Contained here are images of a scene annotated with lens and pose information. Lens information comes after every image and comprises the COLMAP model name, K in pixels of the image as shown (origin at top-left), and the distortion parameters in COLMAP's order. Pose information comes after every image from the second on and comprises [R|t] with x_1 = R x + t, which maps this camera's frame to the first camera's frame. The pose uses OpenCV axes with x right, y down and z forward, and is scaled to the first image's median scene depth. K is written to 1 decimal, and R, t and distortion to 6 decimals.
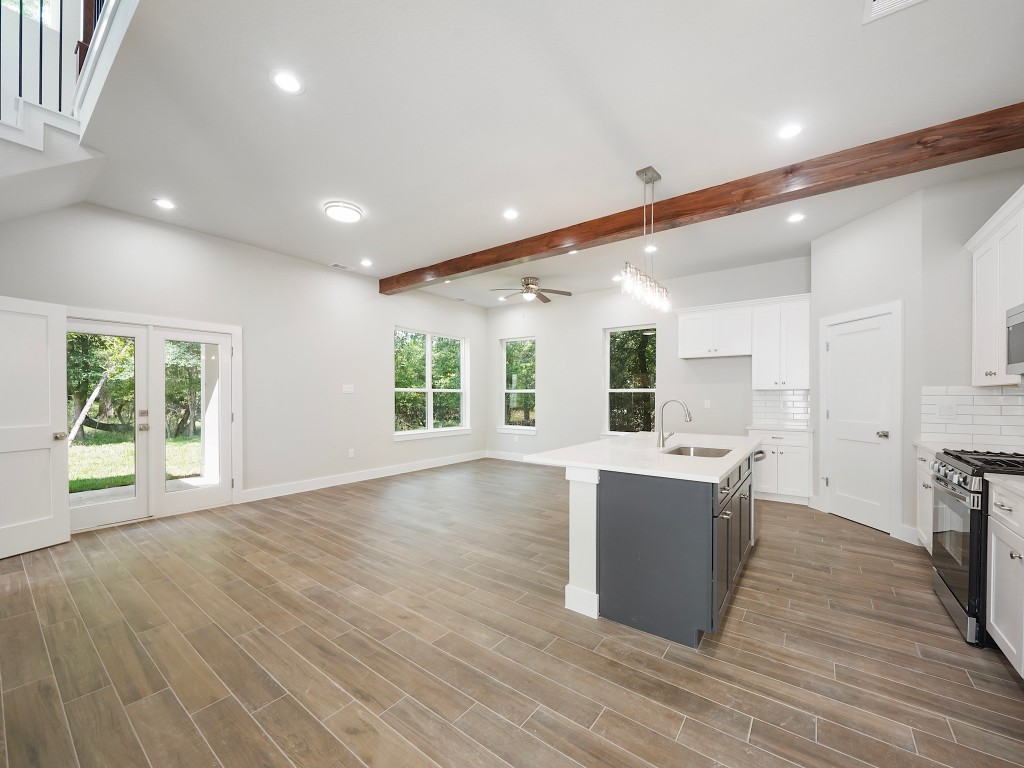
lens RADIAL K [[404.6, 0, 506.4], [0, 404.6, 399.1], [0, 0, 1]] dist [-0.007184, 0.000392]
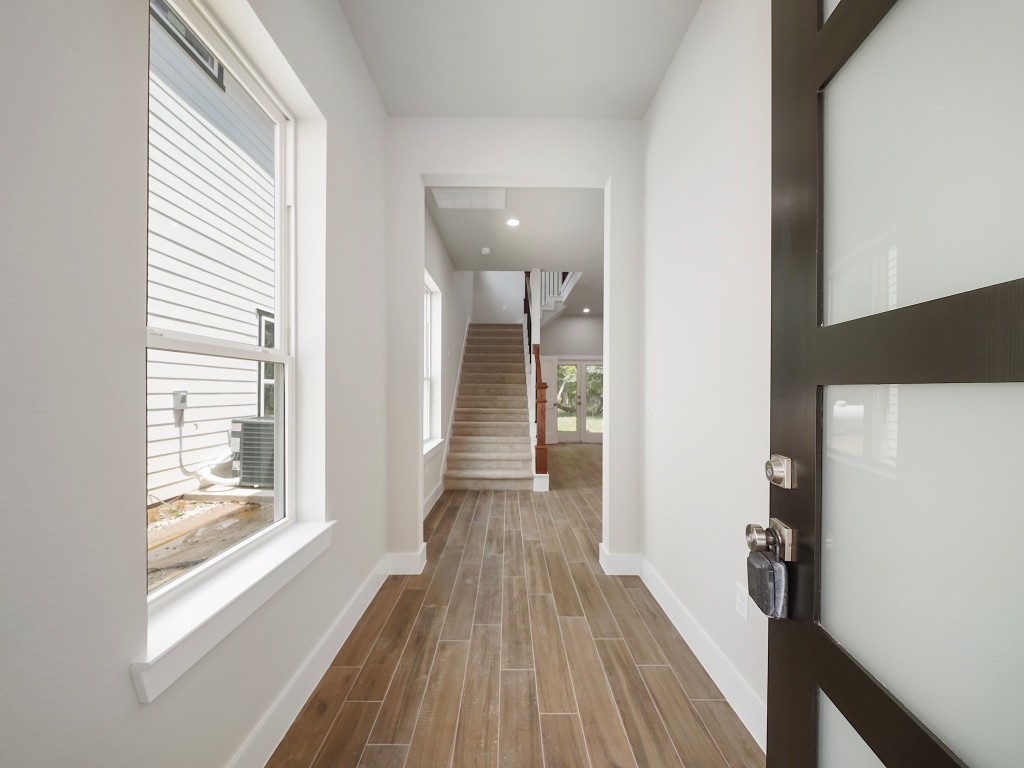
lens RADIAL K [[404.6, 0, 511.1], [0, 404.6, 390.8], [0, 0, 1]] dist [-0.007184, 0.000392]
pose [[0.612938, 0.002562, -0.790127, 0.850827], [-0.014597, 0.999861, -0.008082, 0.028117], [0.789996, 0.016487, 0.612890, -0.900082]]
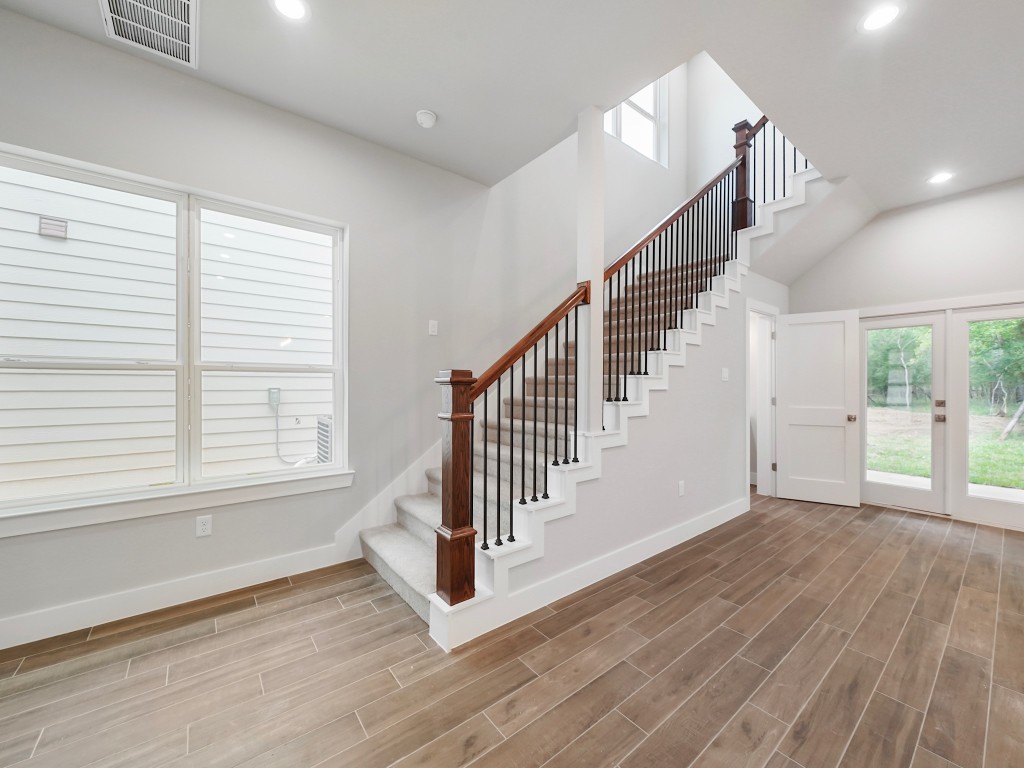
lens RADIAL K [[404.6, 0, 509.9], [0, 404.6, 382.3], [0, 0, 1]] dist [-0.007184, 0.000392]
pose [[-0.249928, -0.004510, -0.968254, 0.311015], [-0.013825, 0.999904, -0.001089, 0.002127], [0.968166, 0.013114, -0.249966, 0.303351]]
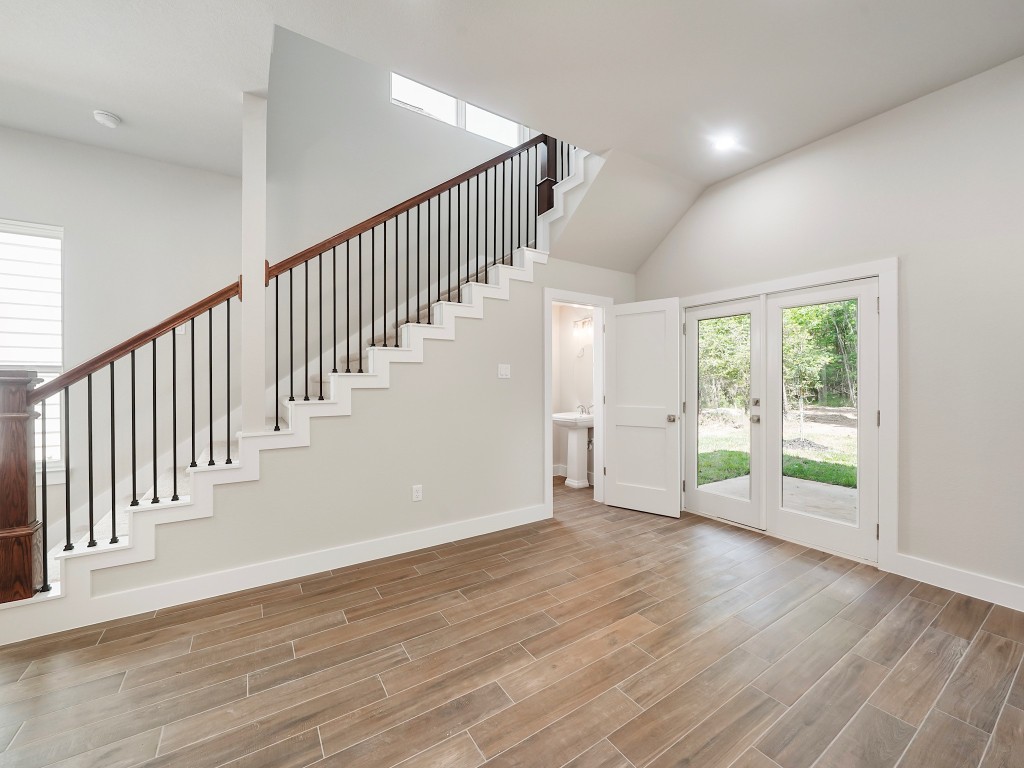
lens RADIAL K [[404.6, 0, 506.3], [0, 404.6, 386.5], [0, 0, 1]] dist [-0.007184, 0.000392]
pose [[-0.341897, 0.009247, -0.939692, 0.061637], [-0.008256, 0.999883, 0.012843, -0.003957], [0.939701, 0.012149, -0.341781, 0.947082]]
